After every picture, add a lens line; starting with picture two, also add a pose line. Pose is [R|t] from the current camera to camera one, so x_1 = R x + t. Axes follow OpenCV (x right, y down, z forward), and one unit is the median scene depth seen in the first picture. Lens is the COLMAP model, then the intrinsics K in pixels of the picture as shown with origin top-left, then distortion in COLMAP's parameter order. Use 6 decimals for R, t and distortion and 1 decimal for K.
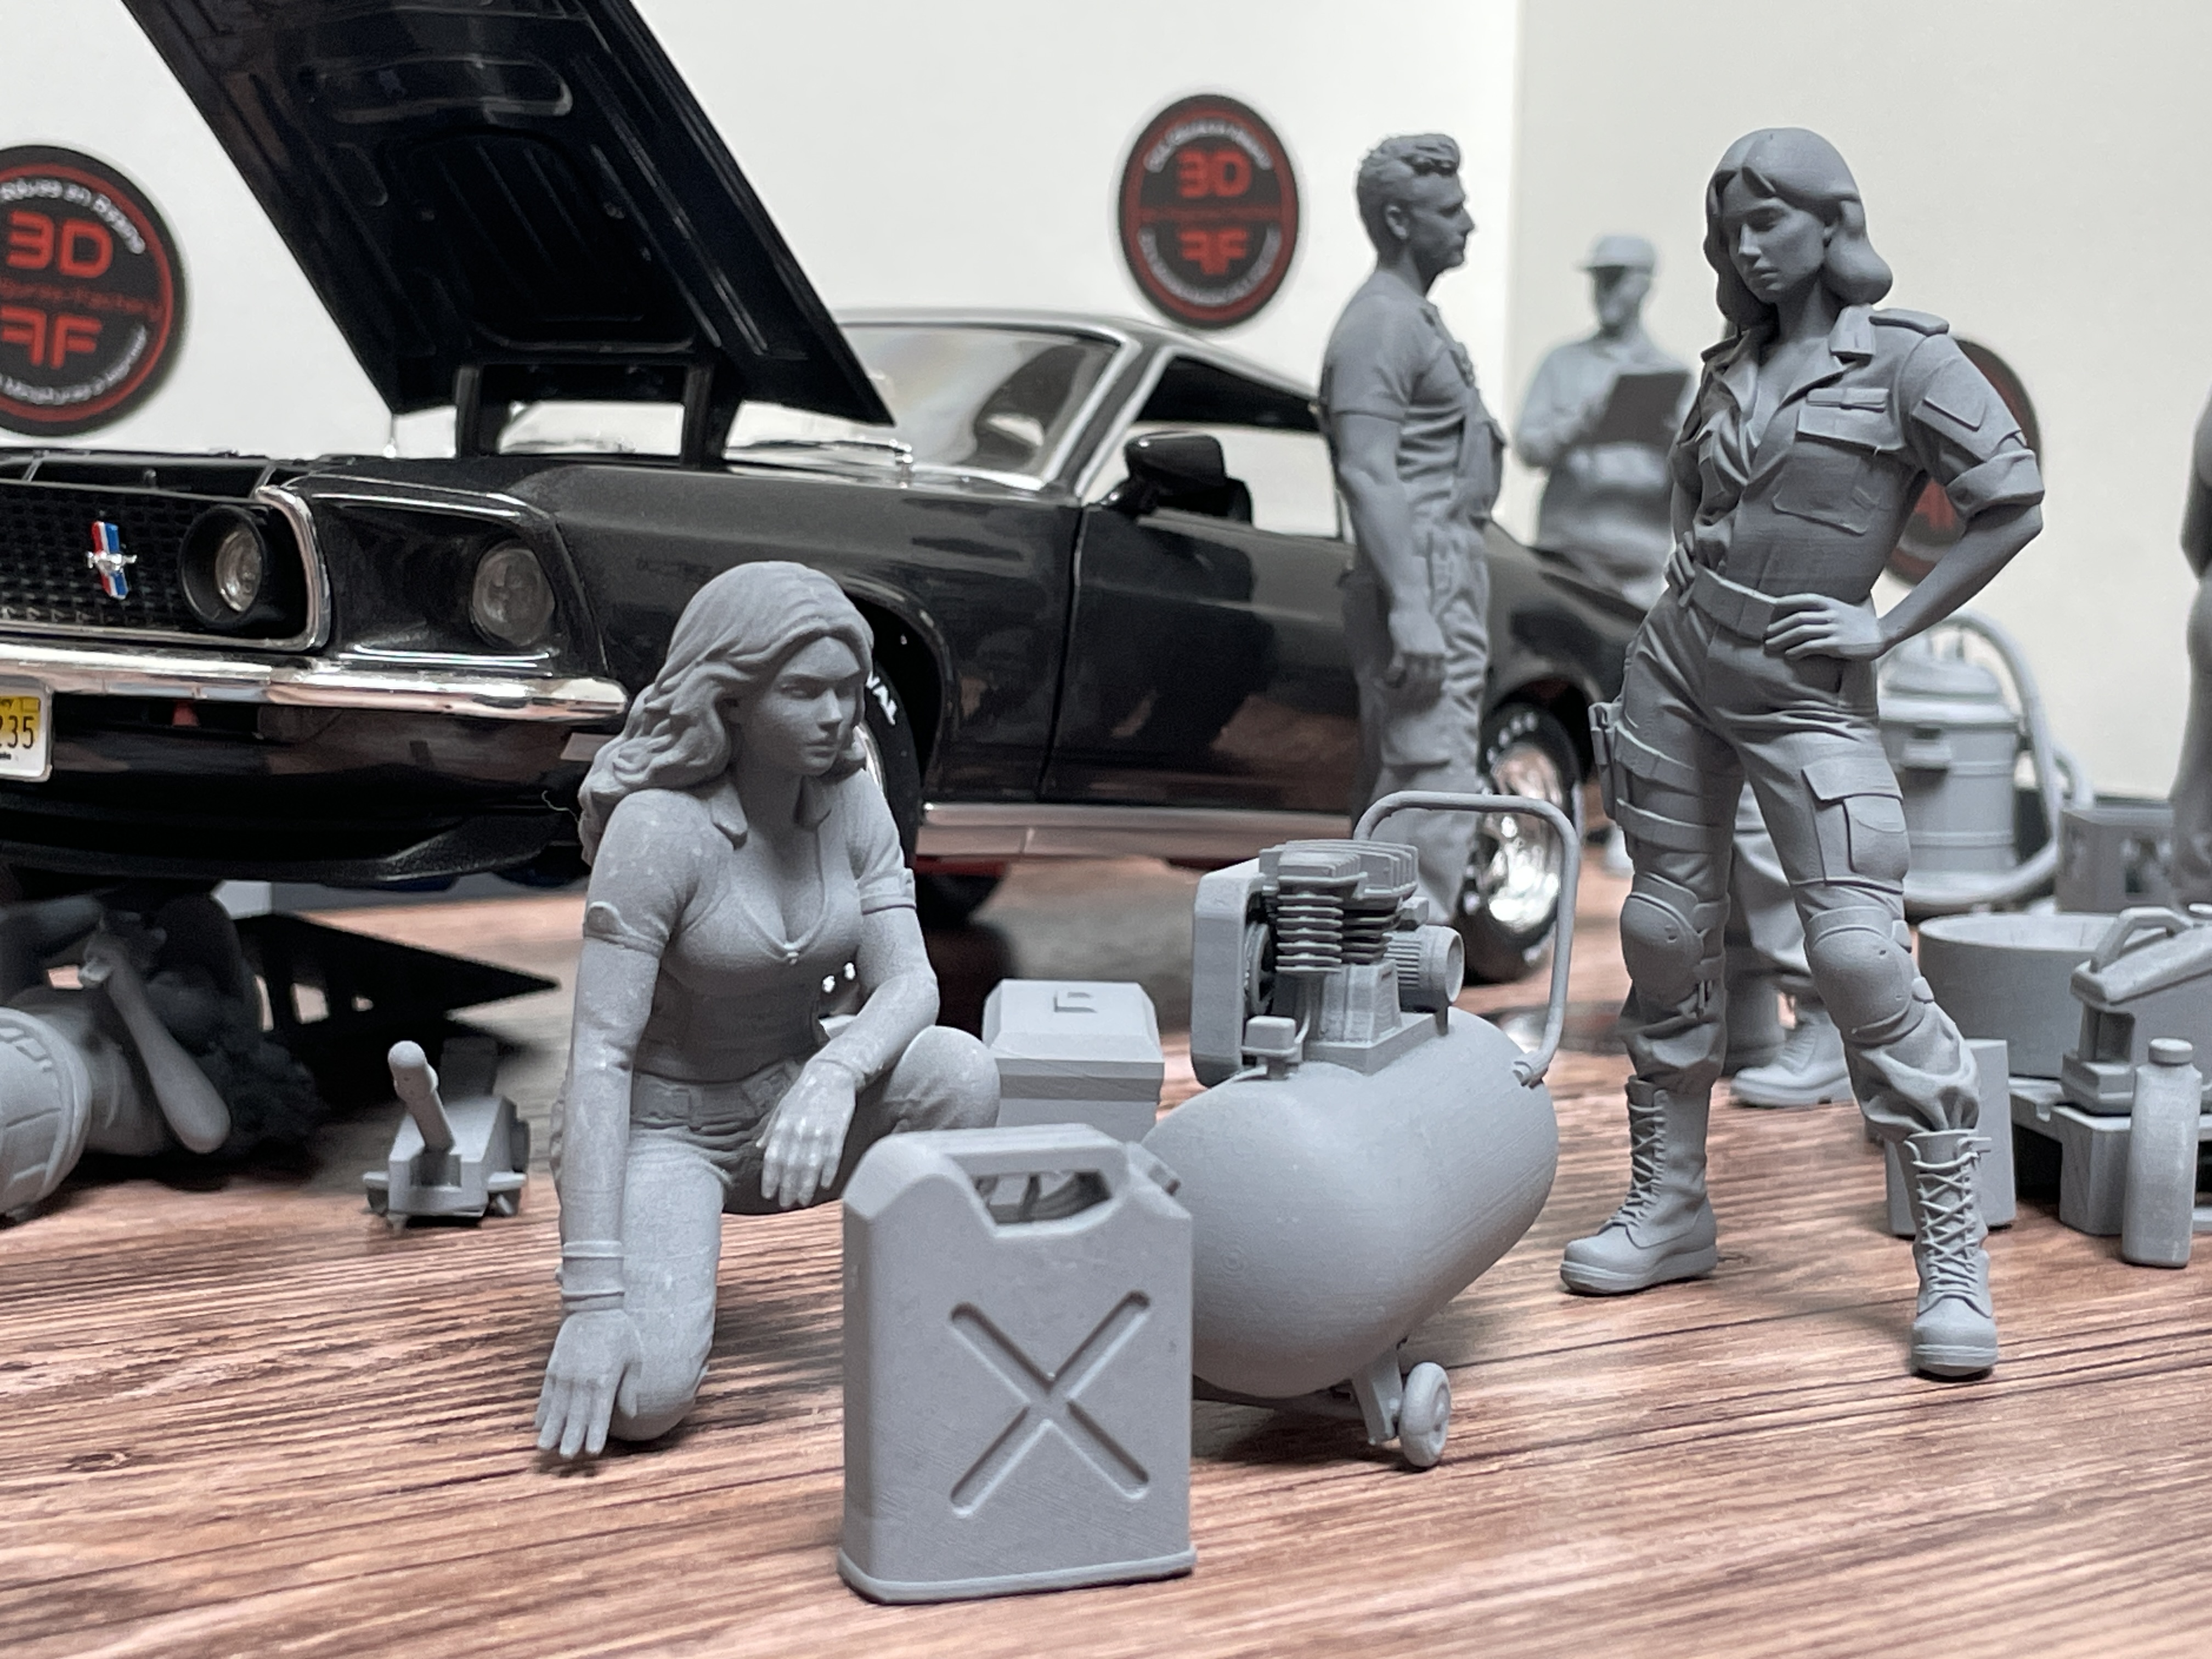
lens RADIAL K [[3638.4, 0, 1058.7], [0, 3638.4, 864.0], [0, 0, 1]] dist [0.173407, -0.595677]
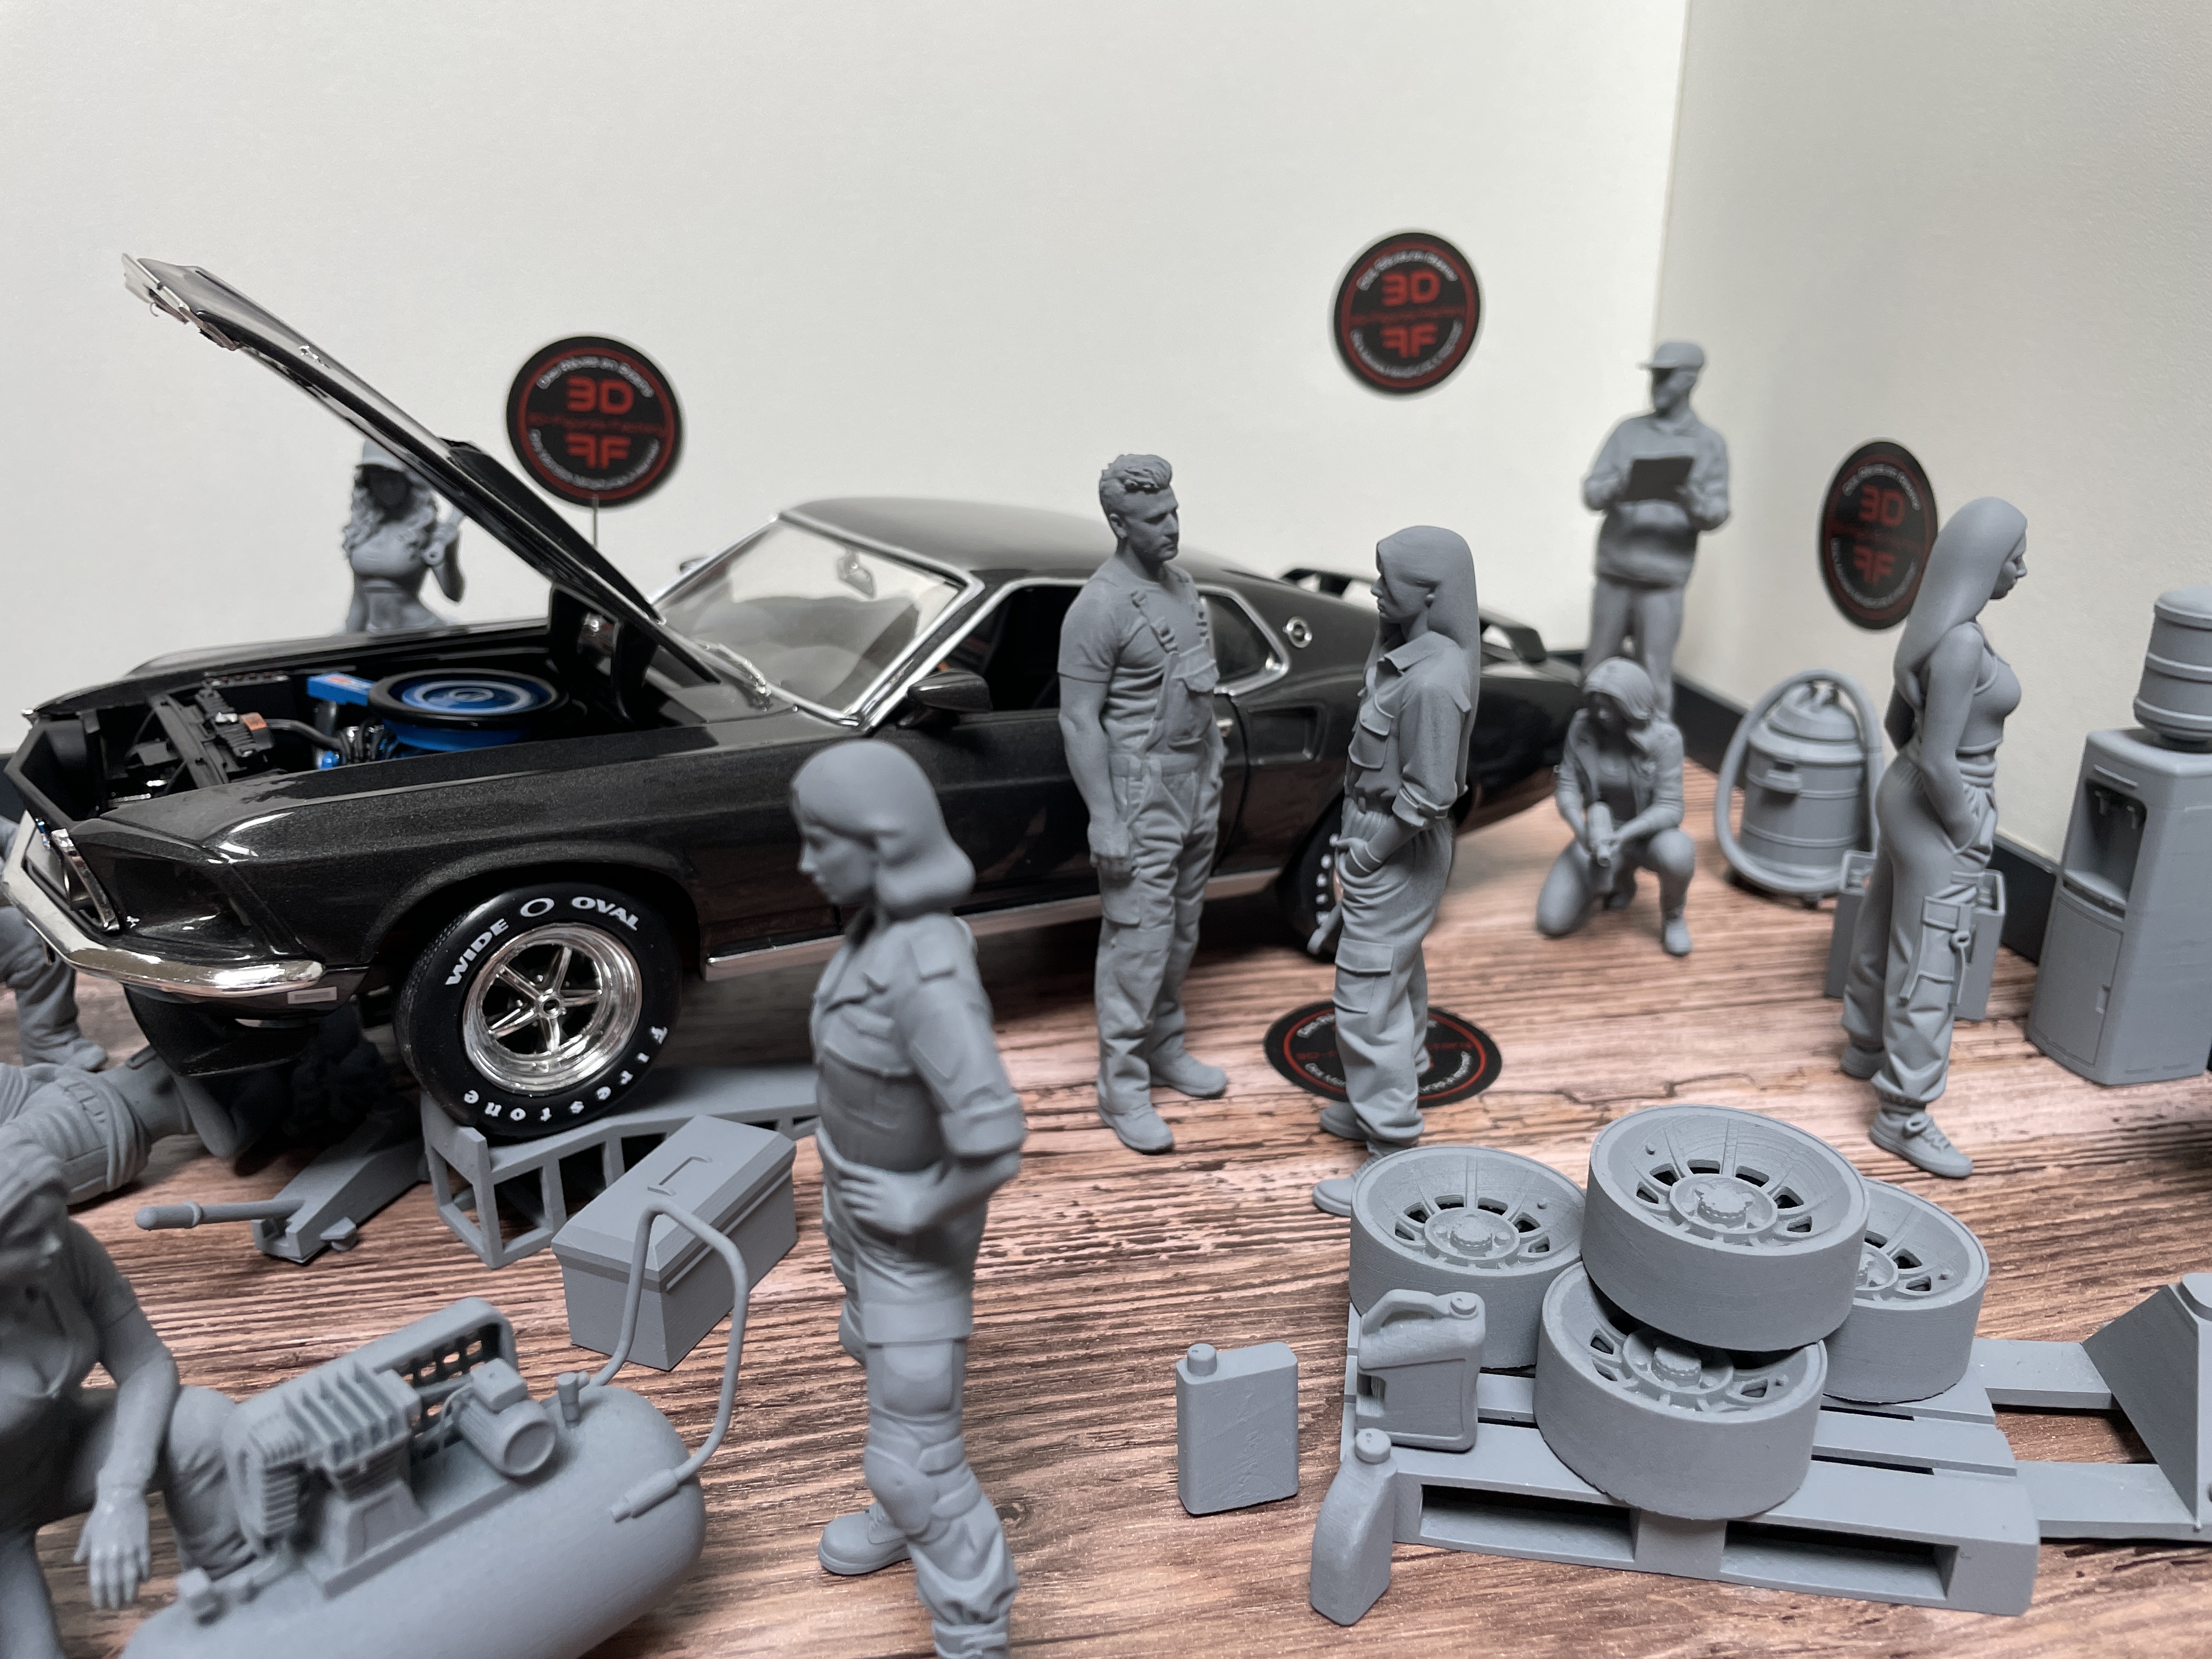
lens RADIAL K [[1715.2, 0, 1098.6], [0, 1715.2, 819.9], [0, 0, 1]] dist [0.080151, -0.133373]
pose [[0.918631, 0.117550, -0.377225, 0.421329], [-0.025680, 0.970464, 0.239876, -0.280495], [0.394280, -0.210671, 0.894517, 0.537012]]
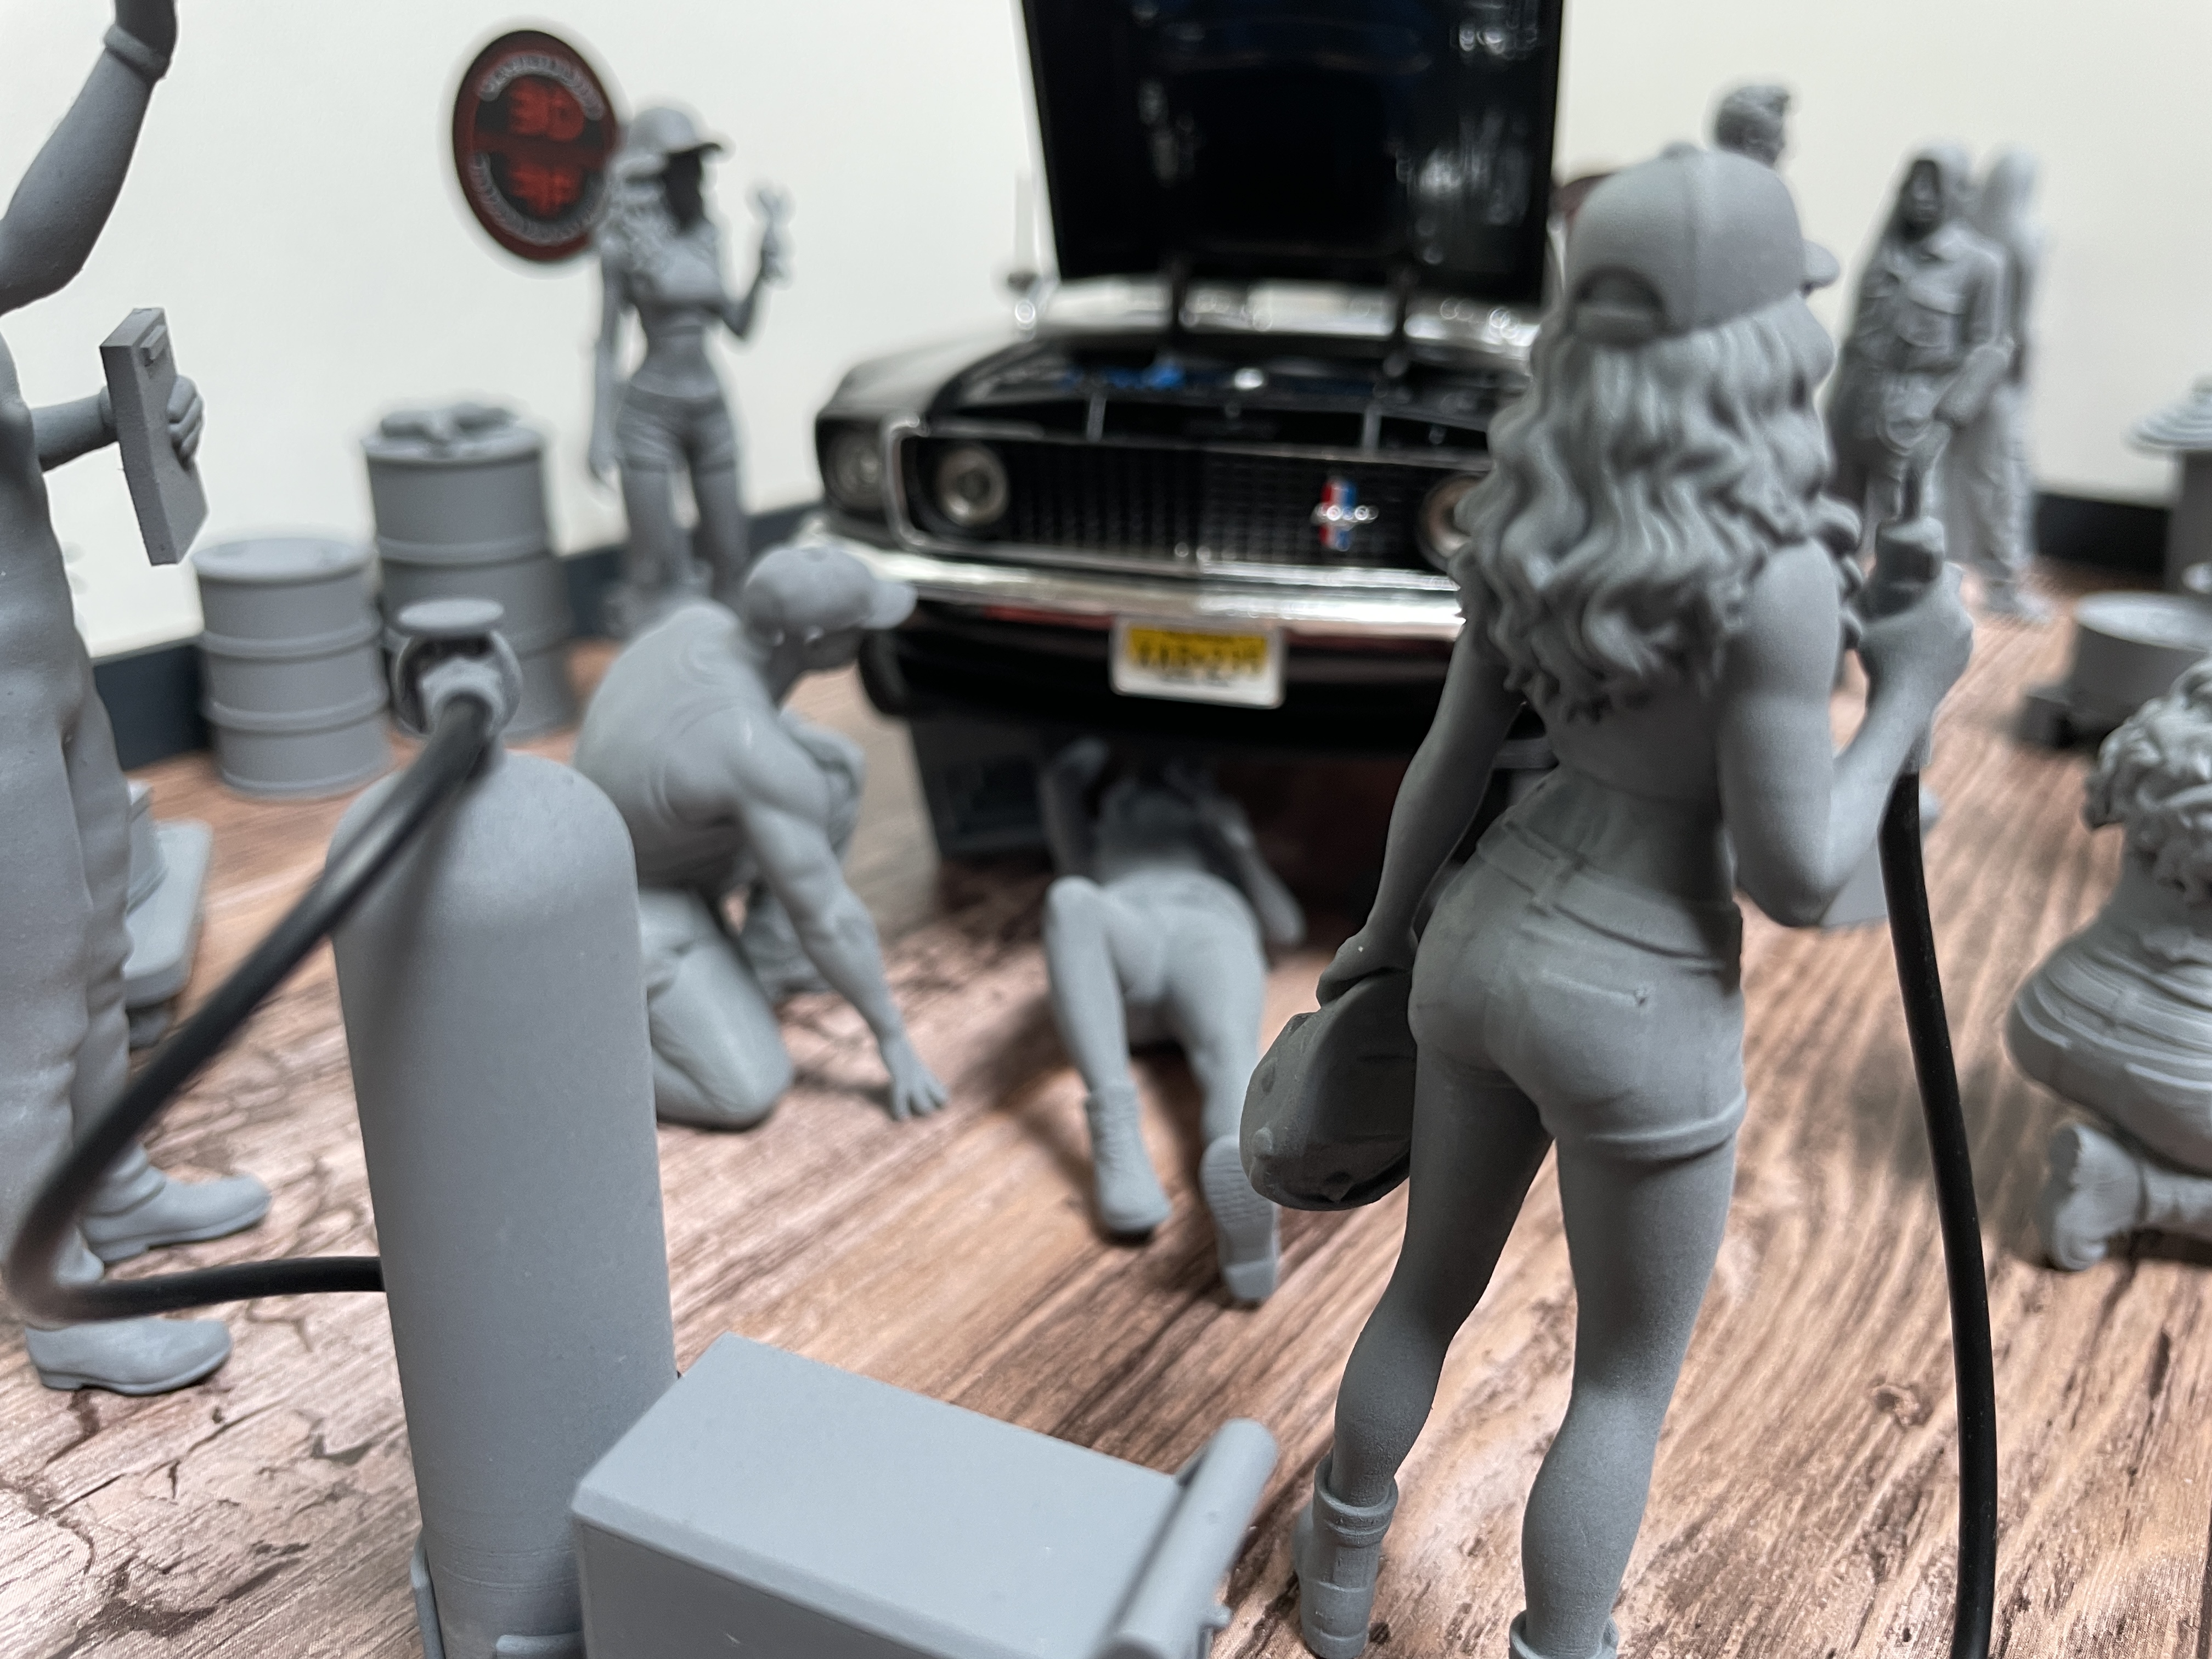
lens RADIAL K [[1759.8, 0, 1098.5], [0, 1759.8, 828.7], [0, 0, 1]] dist [0.057985, -0.125376]
pose [[0.927124, -0.128865, 0.351901, -0.547294], [0.030882, 0.962097, 0.270954, -0.143487], [-0.373480, -0.240341, 0.895963, 0.511965]]
